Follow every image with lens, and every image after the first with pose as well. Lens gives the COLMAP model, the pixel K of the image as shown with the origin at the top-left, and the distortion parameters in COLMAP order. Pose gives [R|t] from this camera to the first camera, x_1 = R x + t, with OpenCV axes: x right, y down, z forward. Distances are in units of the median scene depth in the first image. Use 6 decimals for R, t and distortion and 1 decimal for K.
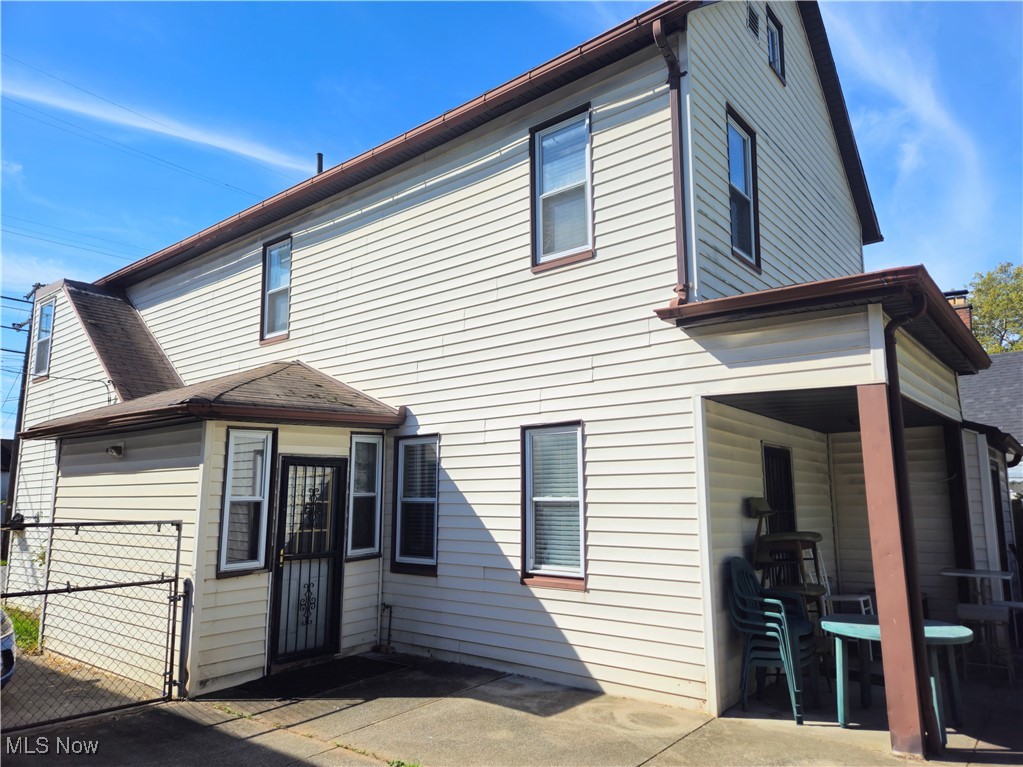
lens RADIAL K [[679.3, 0, 508.4], [0, 679.3, 397.7], [0, 0, 1]] dist [0.060153, -0.038609]
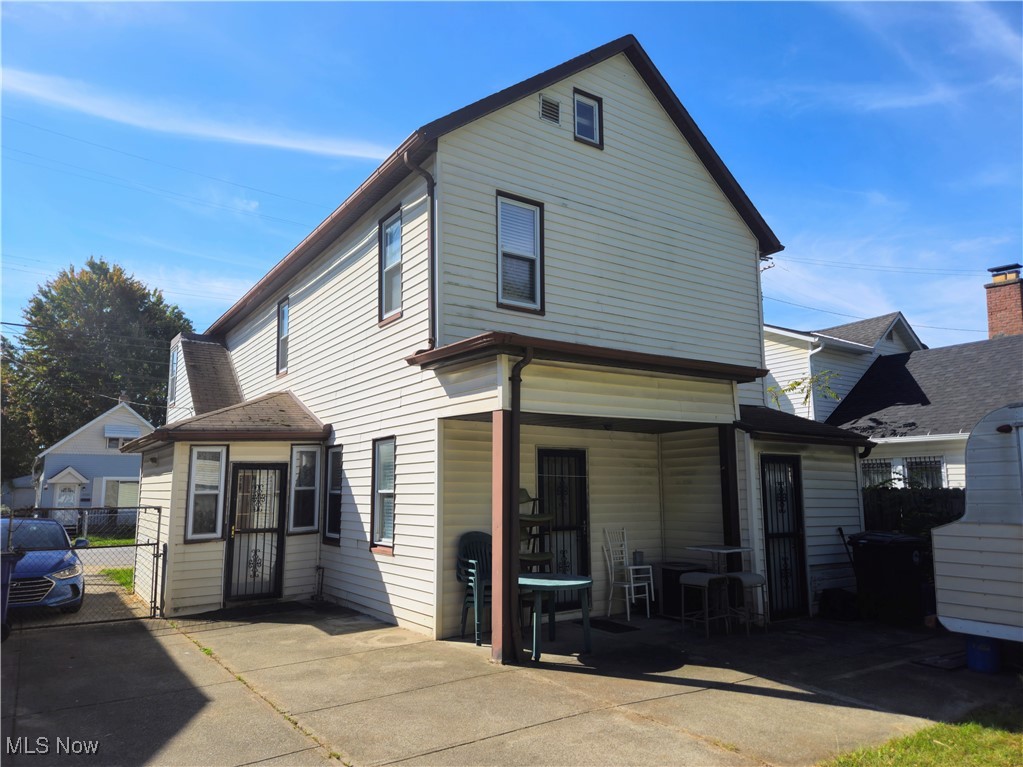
lens RADIAL K [[679.3, 0, 508.4], [0, 679.3, 397.7], [0, 0, 1]] dist [0.060153, -0.038609]
pose [[0.958553, -0.043531, -0.281571, 0.681404], [0.047771, 0.998825, 0.008207, -0.040596], [0.280883, -0.021318, 0.959505, -0.257497]]
